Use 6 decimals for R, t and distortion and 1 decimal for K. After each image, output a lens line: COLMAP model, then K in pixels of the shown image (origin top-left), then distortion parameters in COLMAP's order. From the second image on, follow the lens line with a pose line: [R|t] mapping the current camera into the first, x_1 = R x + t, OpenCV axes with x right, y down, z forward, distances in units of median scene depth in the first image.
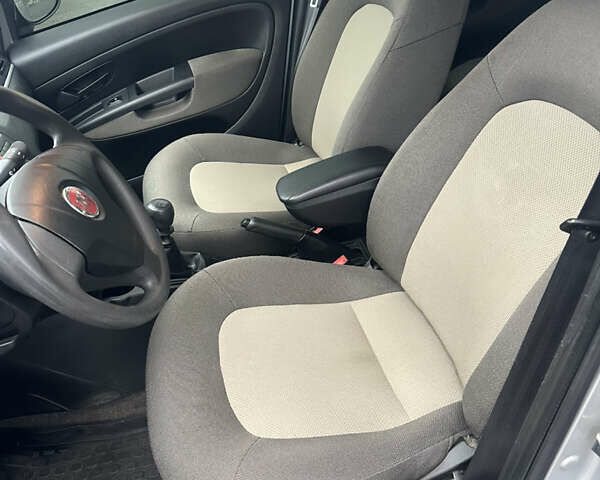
lens RADIAL K [[565.3, 0, 305.8], [0, 565.3, 236.9], [0, 0, 1]] dist [0.125716, -0.231354]
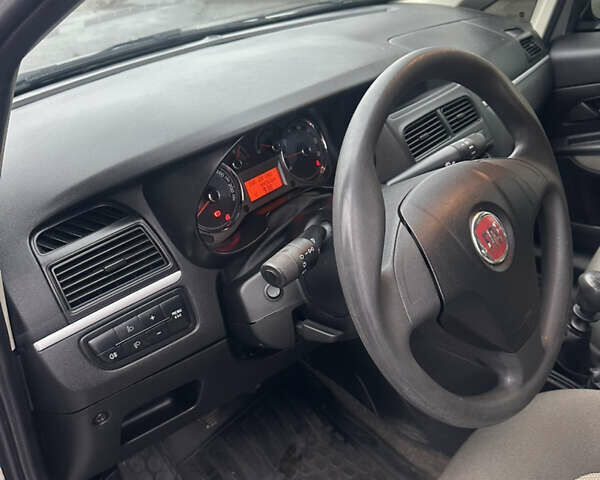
lens RADIAL K [[565.3, 0, 305.8], [0, 565.3, 236.9], [0, 0, 1]] dist [0.125716, -0.231354]
pose [[0.598426, 0.488056, -0.635365, -0.042523], [-0.494647, 0.848913, 0.186204, -0.053286], [0.630247, 0.202852, 0.749426, 0.195207]]
